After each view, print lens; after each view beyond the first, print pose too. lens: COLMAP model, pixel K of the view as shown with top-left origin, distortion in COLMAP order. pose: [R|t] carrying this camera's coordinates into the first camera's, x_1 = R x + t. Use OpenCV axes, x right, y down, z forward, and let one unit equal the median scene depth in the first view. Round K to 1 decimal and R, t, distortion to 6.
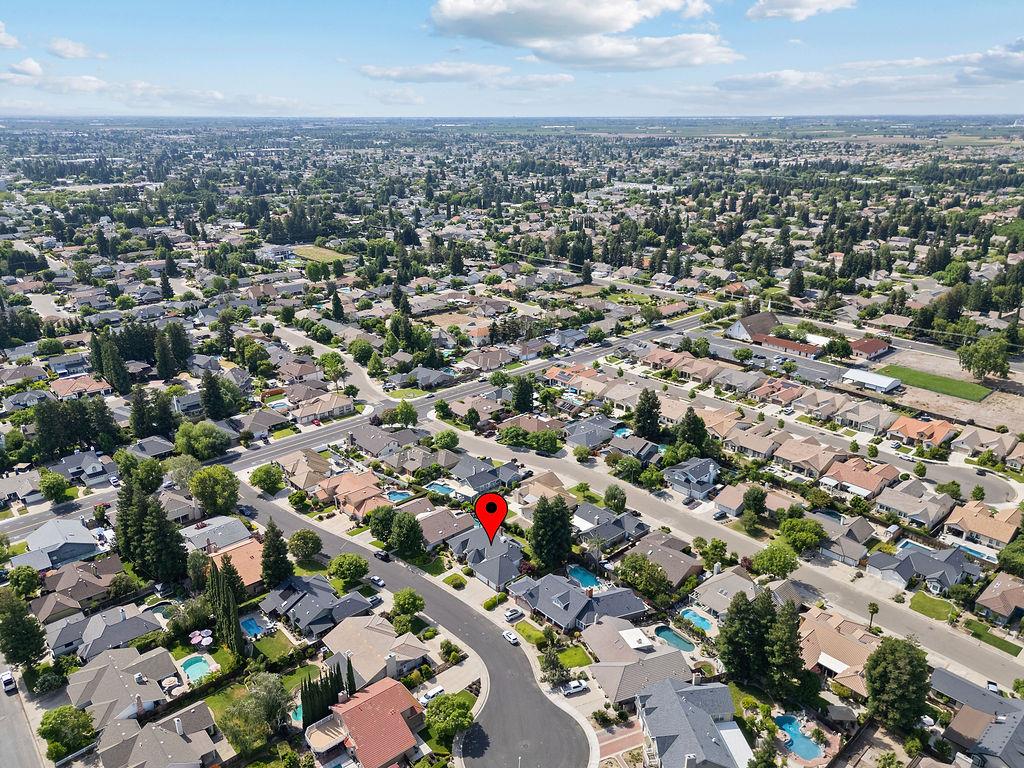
lens RADIAL K [[727.5, 0, 506.5], [0, 727.5, 385.7], [0, 0, 1]] dist [0.113106, -0.171171]
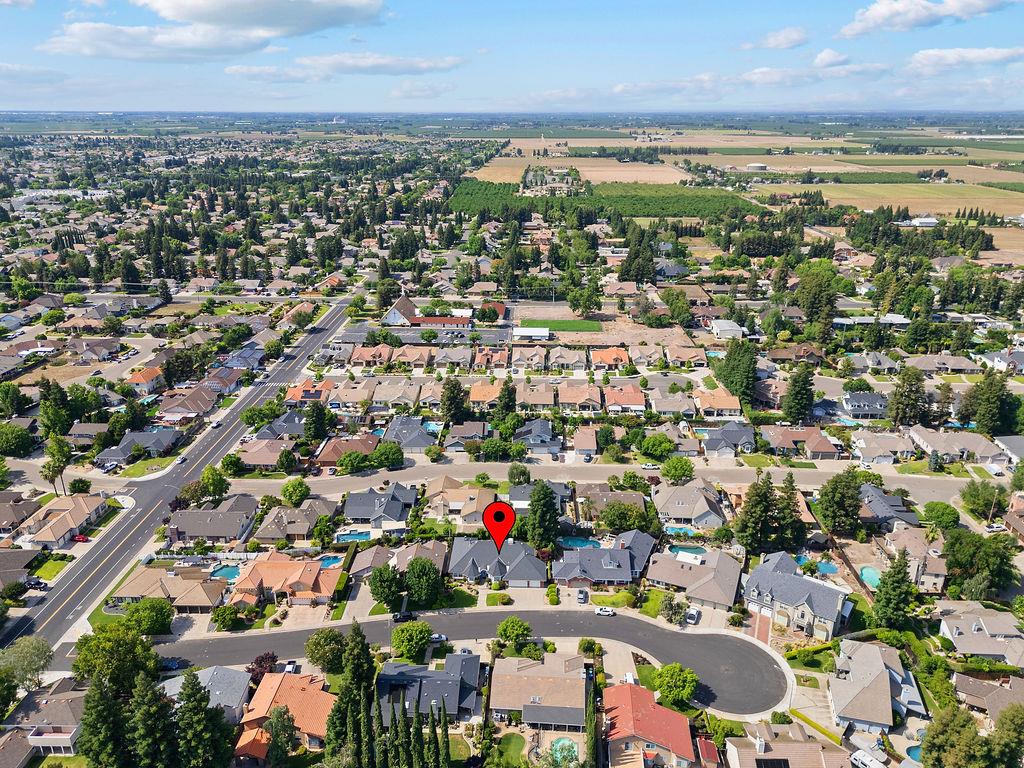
lens RADIAL K [[727.5, 0, 506.5], [0, 727.5, 385.7], [0, 0, 1]] dist [0.113106, -0.171171]
pose [[0.693221, -0.250527, 0.675782, -0.410268], [0.247333, 0.963394, 0.103435, -0.064130], [-0.676957, 0.095439, 0.729809, 0.168628]]
